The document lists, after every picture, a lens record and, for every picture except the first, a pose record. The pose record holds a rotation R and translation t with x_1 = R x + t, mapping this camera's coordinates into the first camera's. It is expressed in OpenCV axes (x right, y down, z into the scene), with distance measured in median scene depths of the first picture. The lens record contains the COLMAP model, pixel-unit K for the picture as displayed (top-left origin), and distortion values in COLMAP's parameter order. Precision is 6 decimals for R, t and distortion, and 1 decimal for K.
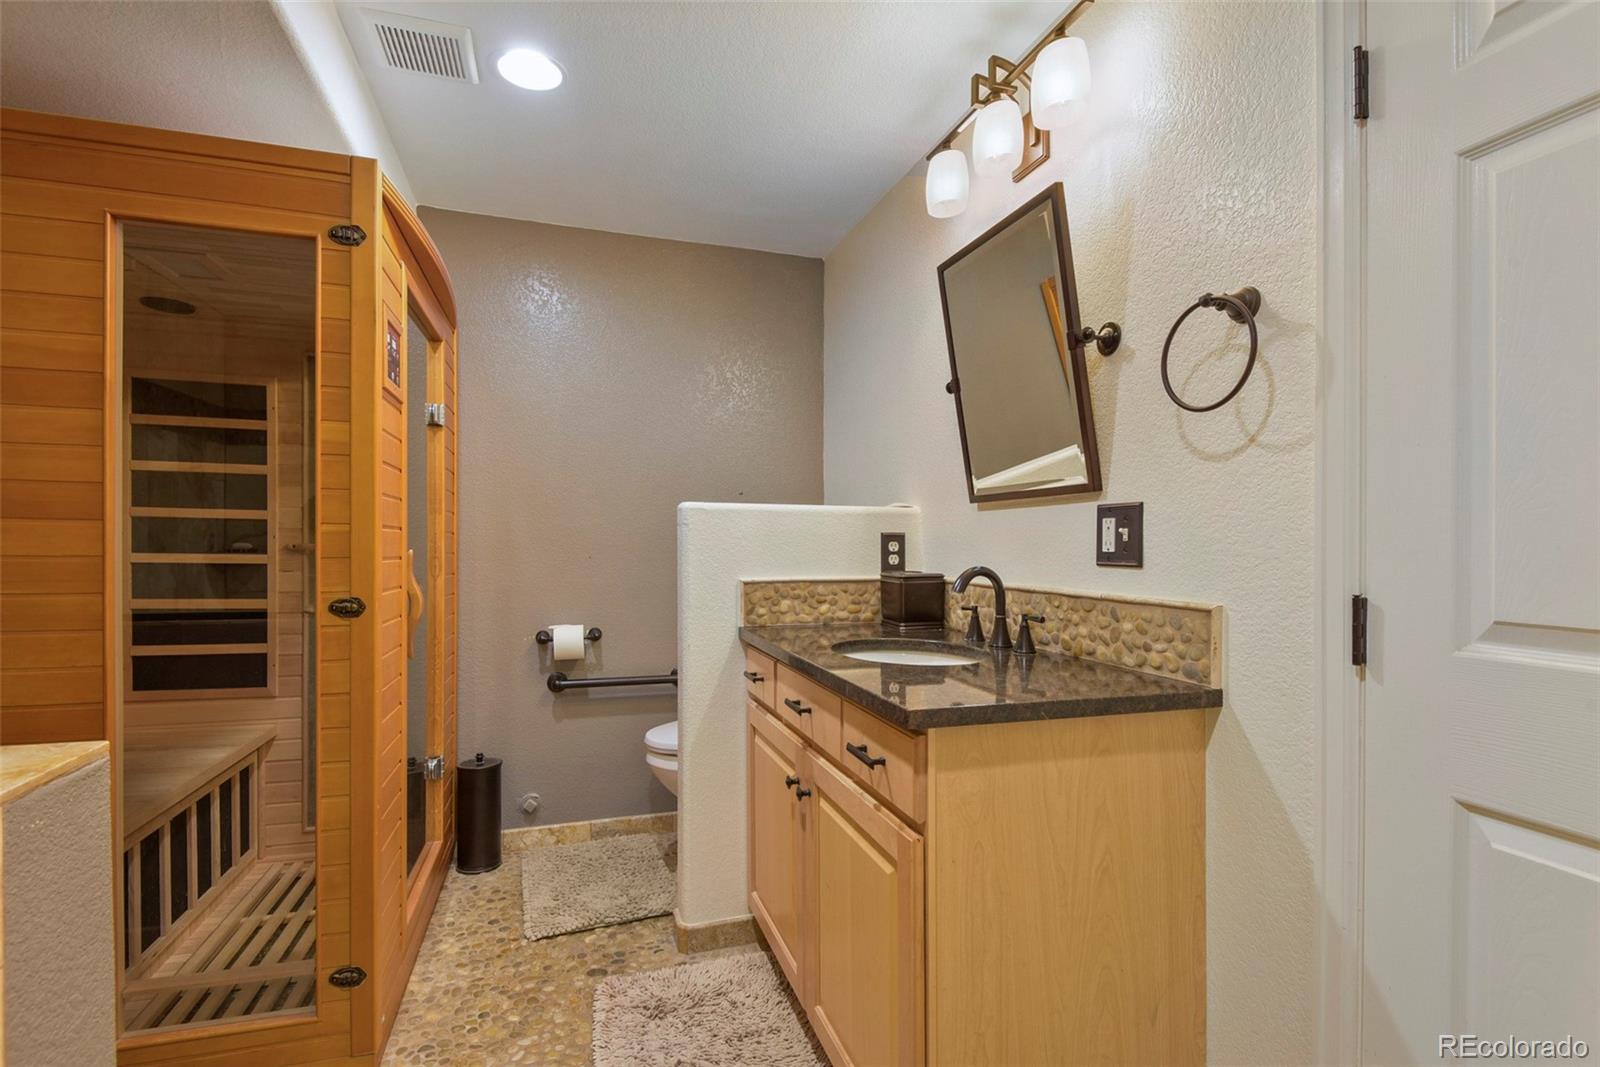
lens RADIAL K [[693.3, 0, 804.0], [0, 693.3, 540.7], [0, 0, 1]] dist [0.032599, -0.020398]
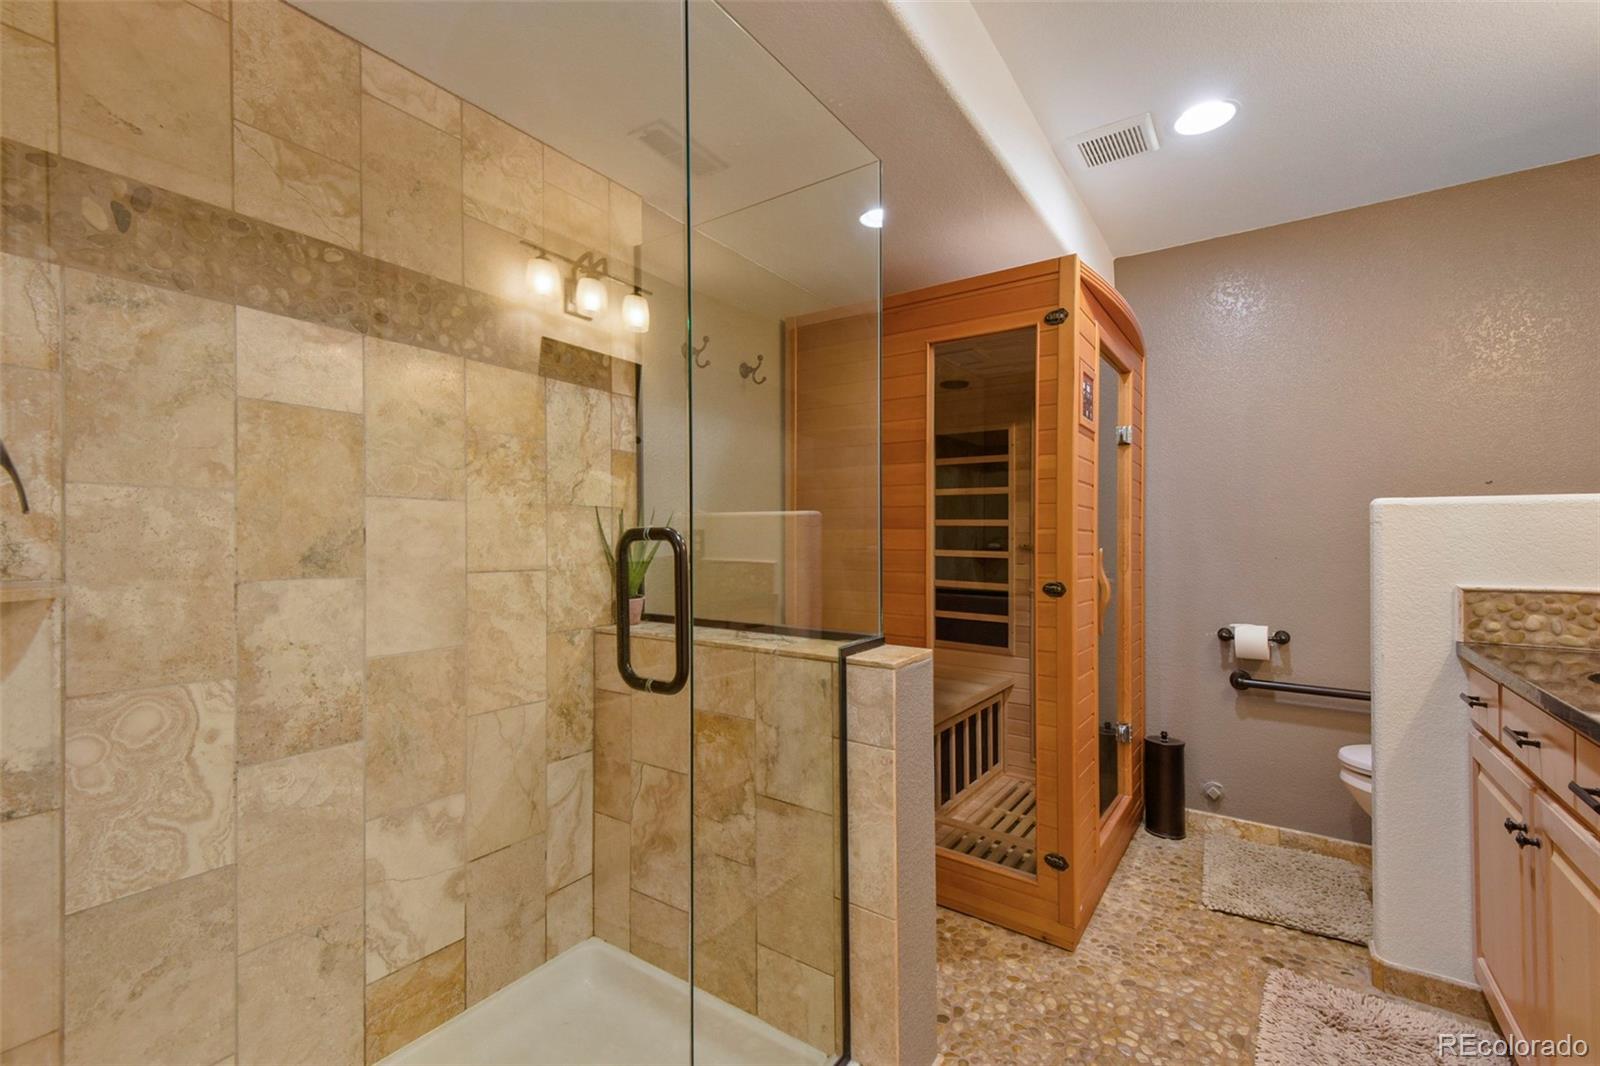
lens RADIAL K [[728.3, 0, 803.3], [0, 728.3, 545.1], [0, 0, 1]] dist [0.039245, -0.027802]
pose [[0.595166, 0.002741, -0.803598, 0.153357], [-0.001058, 0.999996, 0.002628, 0.003802], [0.803602, -0.000713, 0.595166, -0.183673]]
